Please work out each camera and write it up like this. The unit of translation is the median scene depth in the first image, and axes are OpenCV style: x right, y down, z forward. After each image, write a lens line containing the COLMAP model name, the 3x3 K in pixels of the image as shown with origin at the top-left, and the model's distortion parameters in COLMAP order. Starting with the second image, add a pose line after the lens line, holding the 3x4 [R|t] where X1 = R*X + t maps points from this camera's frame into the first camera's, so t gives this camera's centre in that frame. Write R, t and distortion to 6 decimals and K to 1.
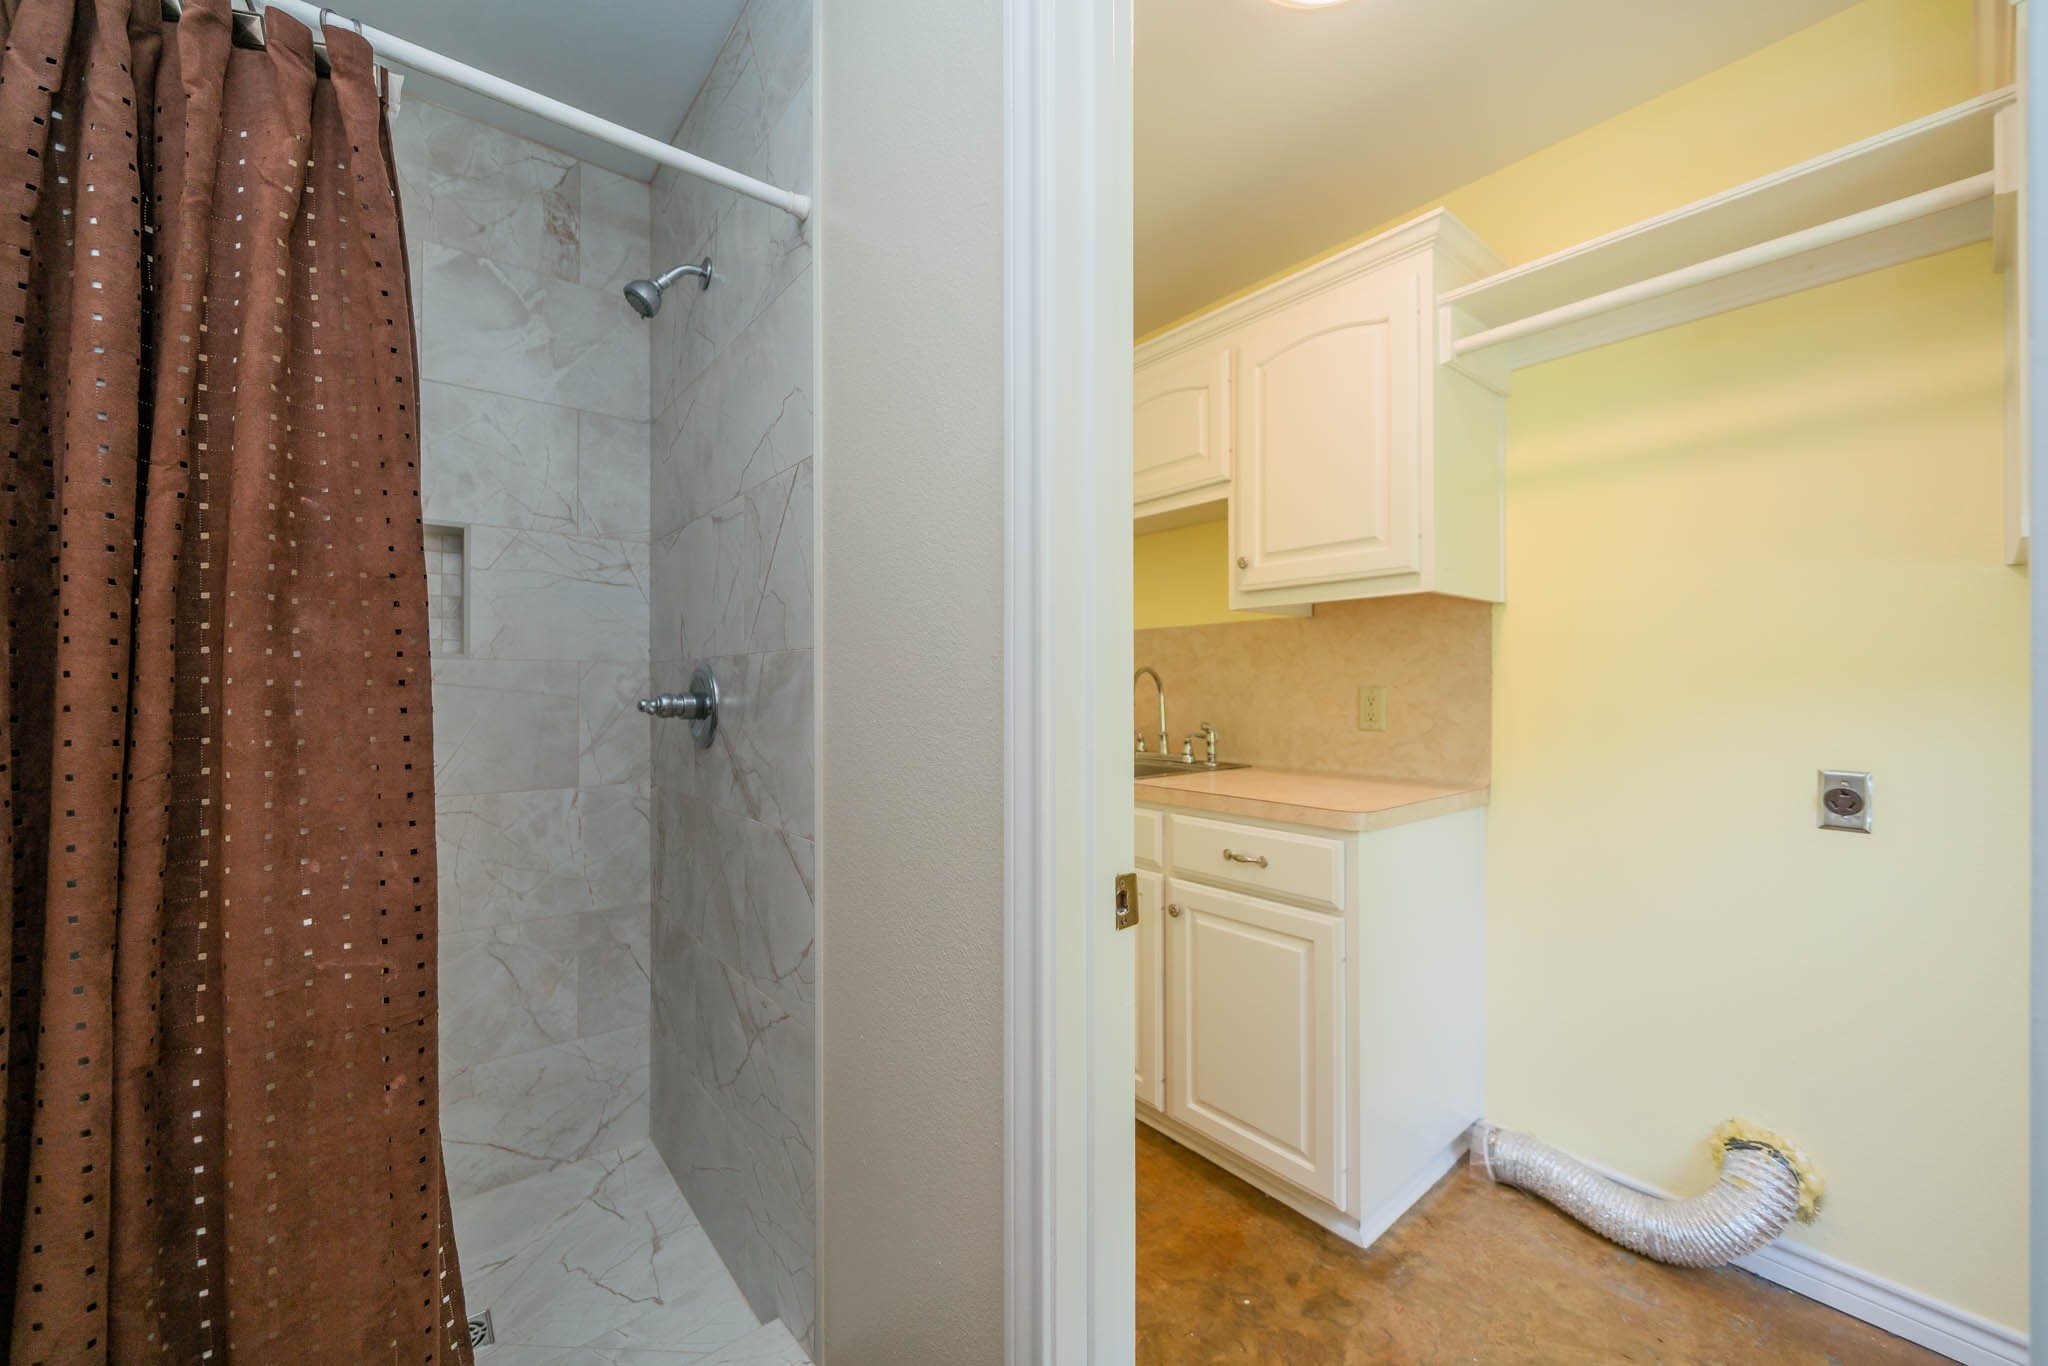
lens RADIAL K [[780.7, 0, 1021.9], [0, 780.7, 666.1], [0, 0, 1]] dist [0.001145, 0.000068]
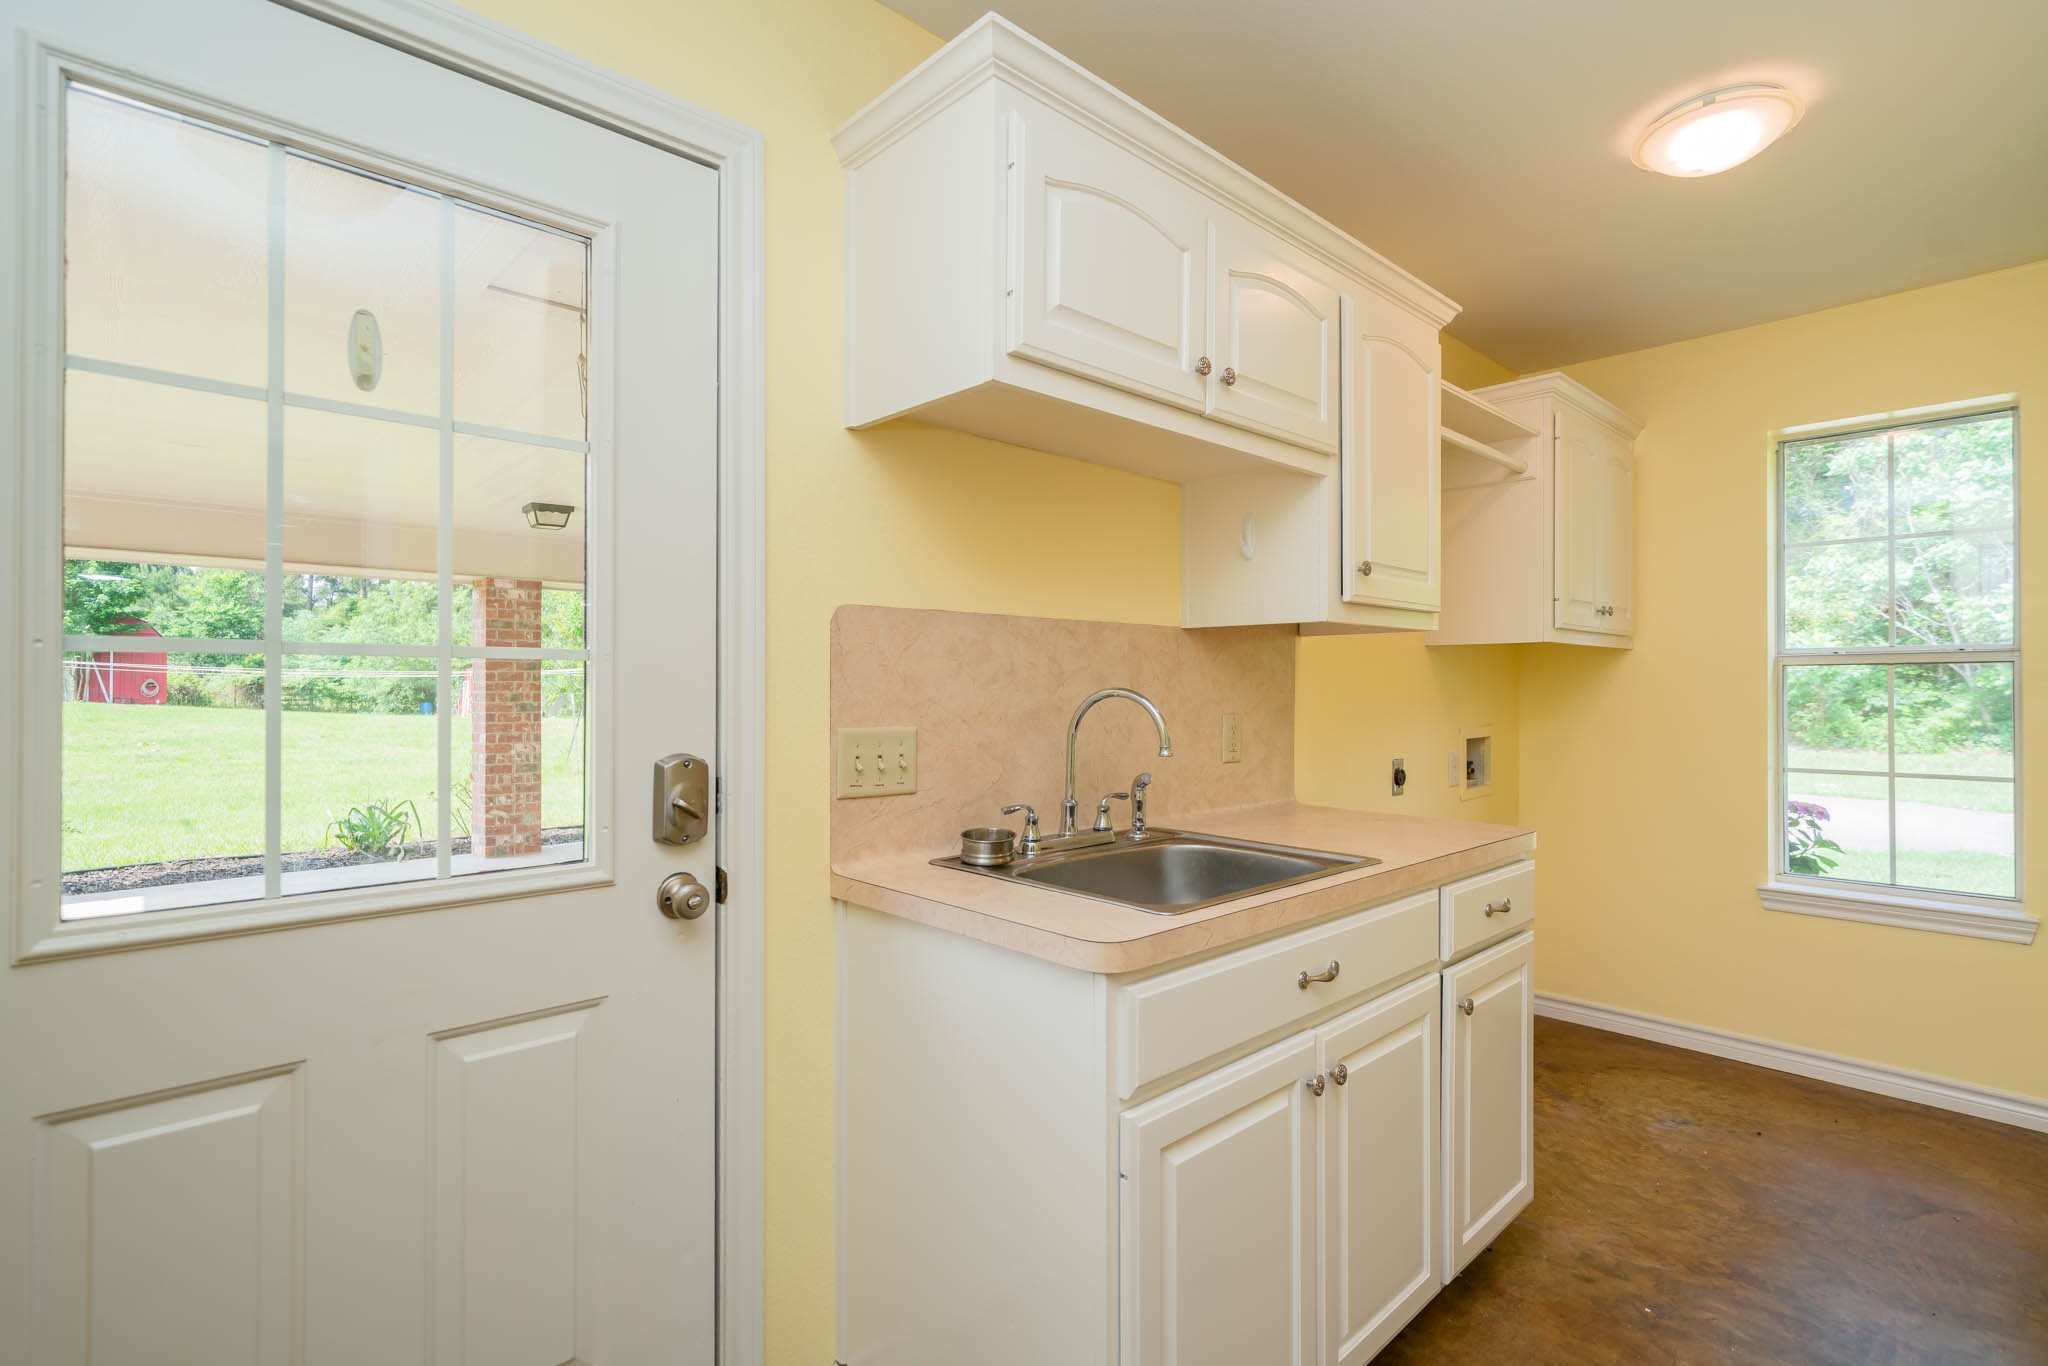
lens RADIAL K [[970.1, 0, 1024.0], [0, 970.1, 683.0], [0, 0, 1]] dist [0.000320, -0.000146]
pose [[-0.060561, 0.011404, 0.998099, -0.870430], [-0.020311, 0.999714, -0.012655, 0.014041], [-0.997958, -0.021039, -0.060312, 1.749074]]
